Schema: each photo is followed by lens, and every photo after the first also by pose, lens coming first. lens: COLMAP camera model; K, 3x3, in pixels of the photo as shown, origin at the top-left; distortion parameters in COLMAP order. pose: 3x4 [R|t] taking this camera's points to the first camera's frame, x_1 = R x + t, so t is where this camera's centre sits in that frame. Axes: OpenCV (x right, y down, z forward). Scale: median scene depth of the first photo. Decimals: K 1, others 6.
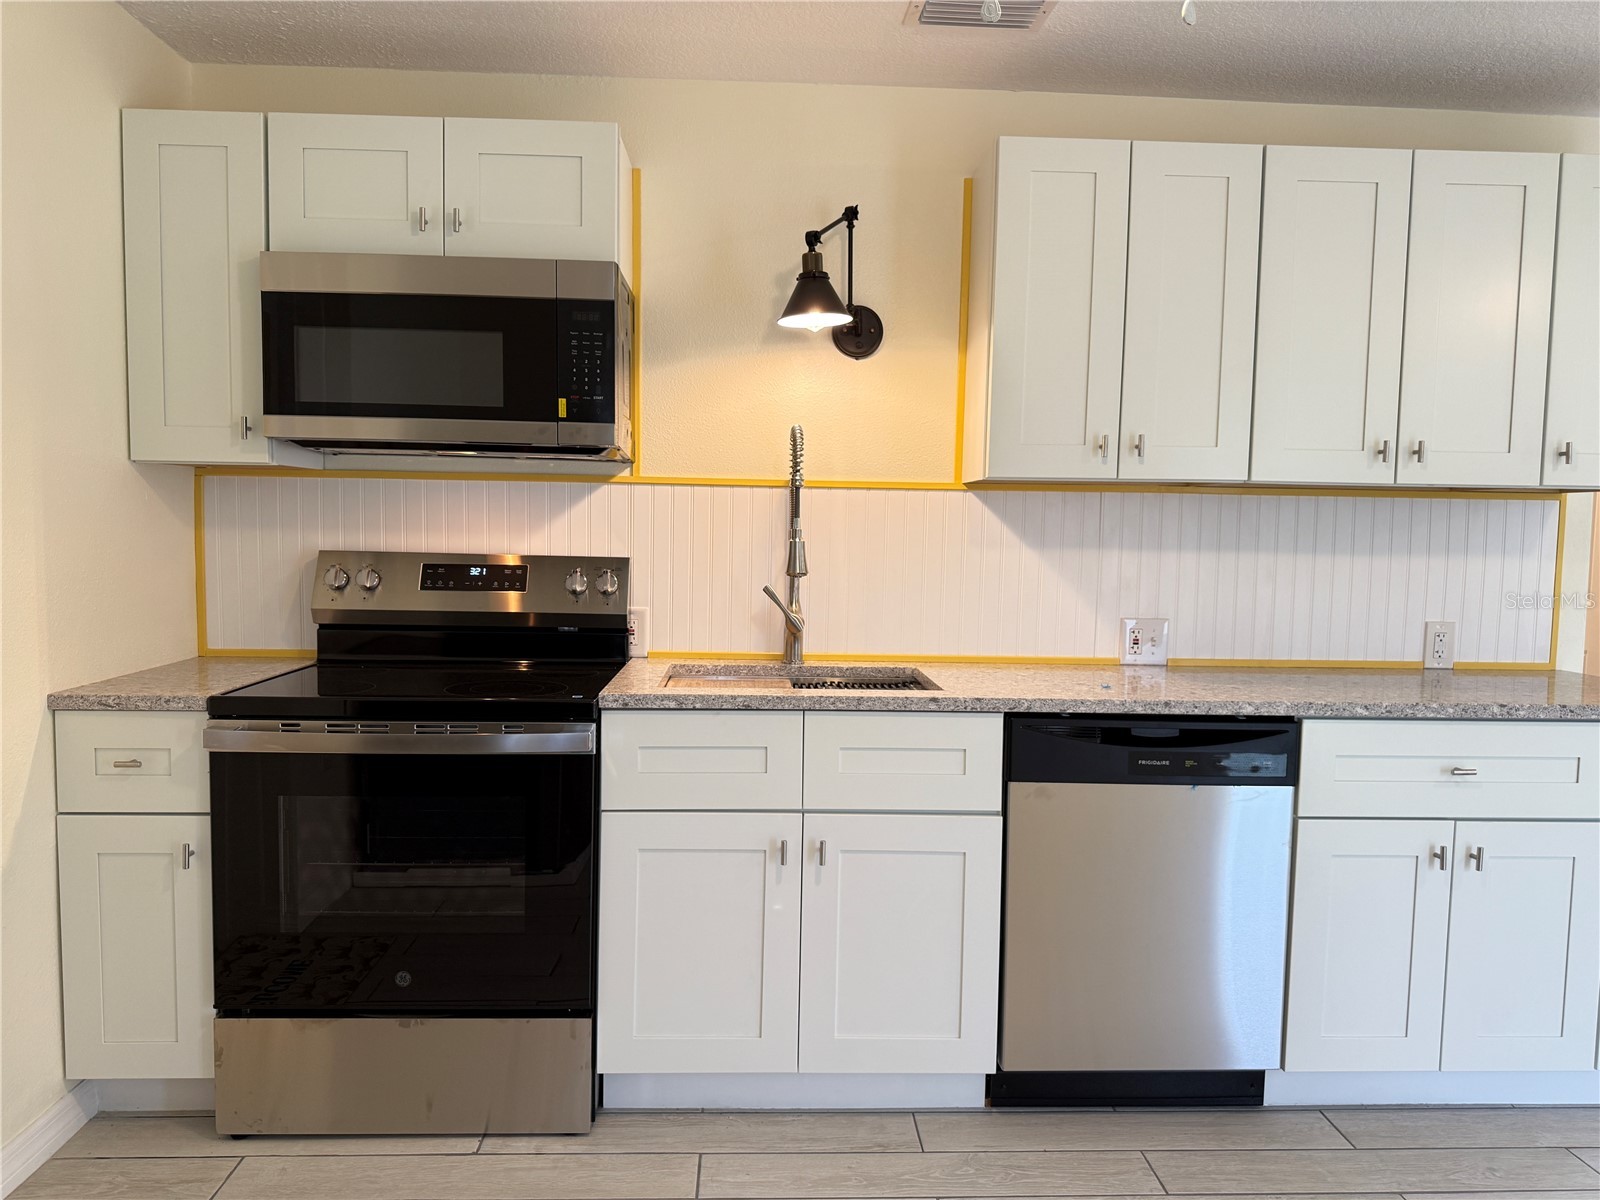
lens RADIAL K [[1134.3, 0, 805.8], [0, 1134.3, 610.1], [0, 0, 1]] dist [0.068551, -0.086081]
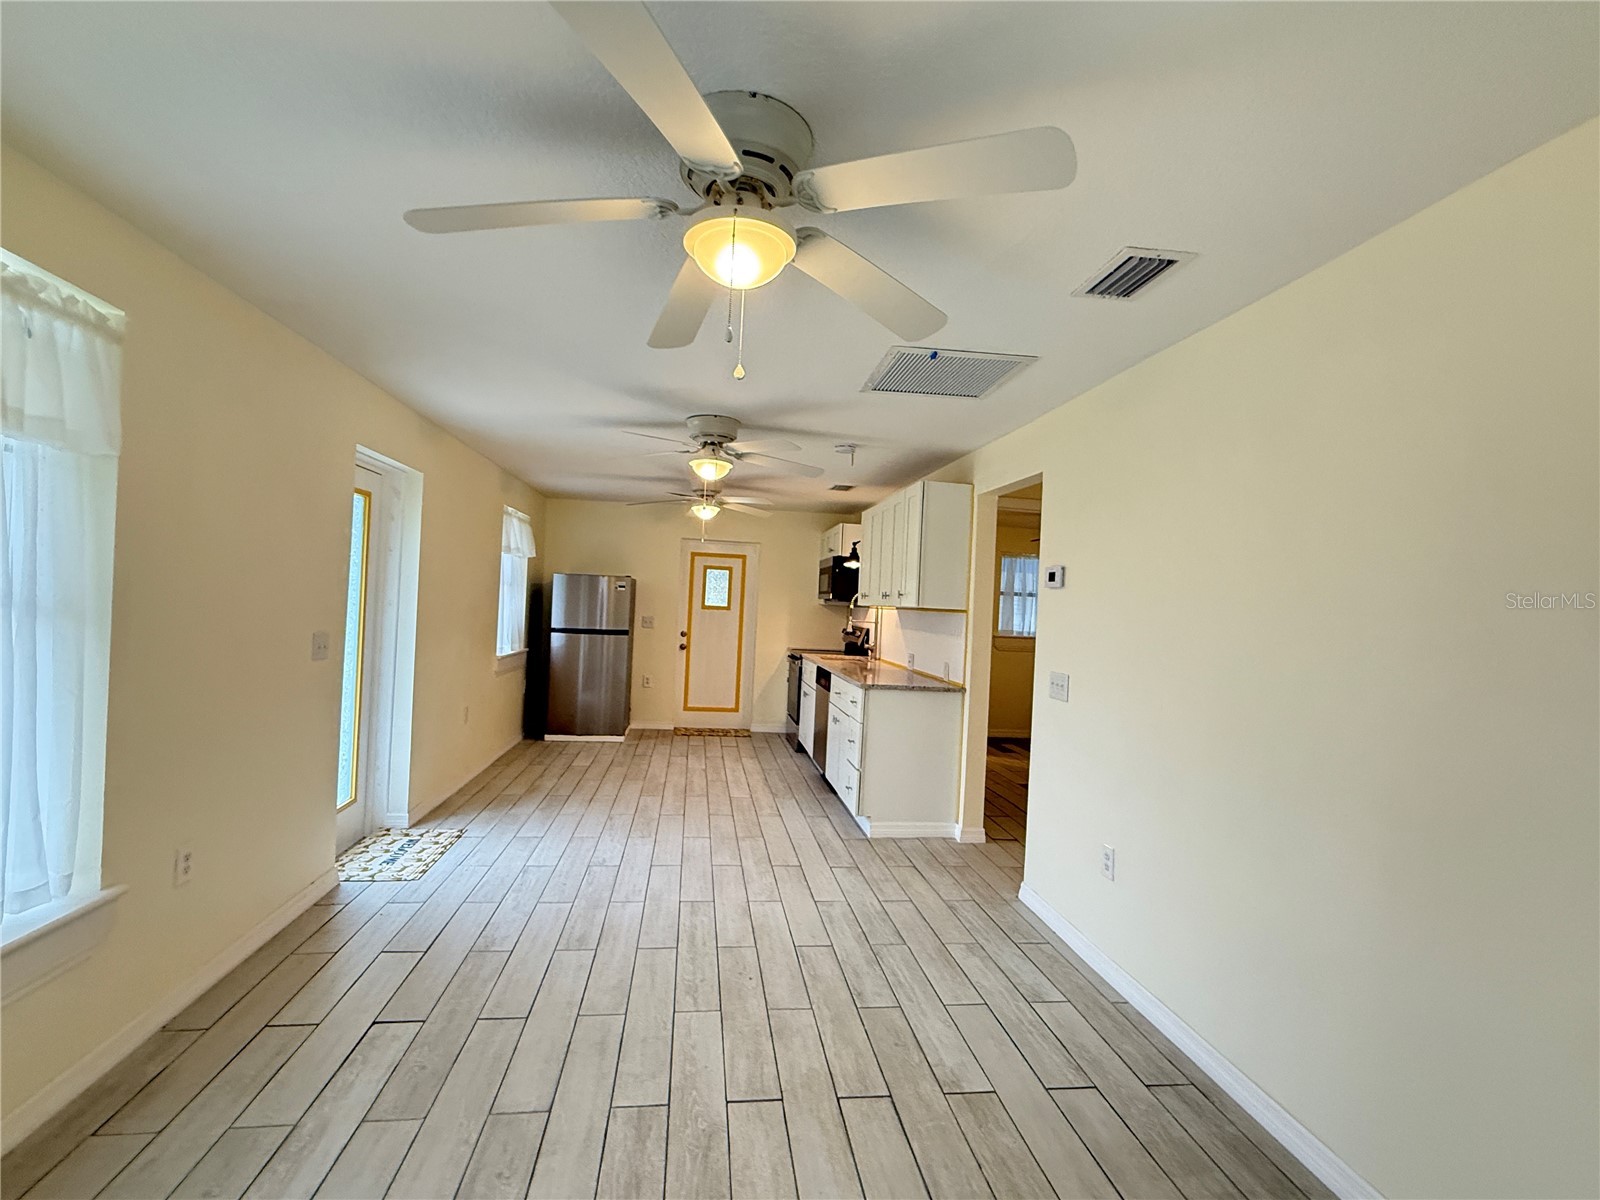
lens RADIAL K [[745.3, 0, 796.7], [0, 745.3, 596.4], [0, 0, 1]] dist [-0.000137, -0.000111]
pose [[0.089117, -0.024155, -0.995728, 2.688713], [-0.121391, 0.991990, -0.034929, -0.044821], [0.988596, 0.123985, 0.085471, 0.671548]]
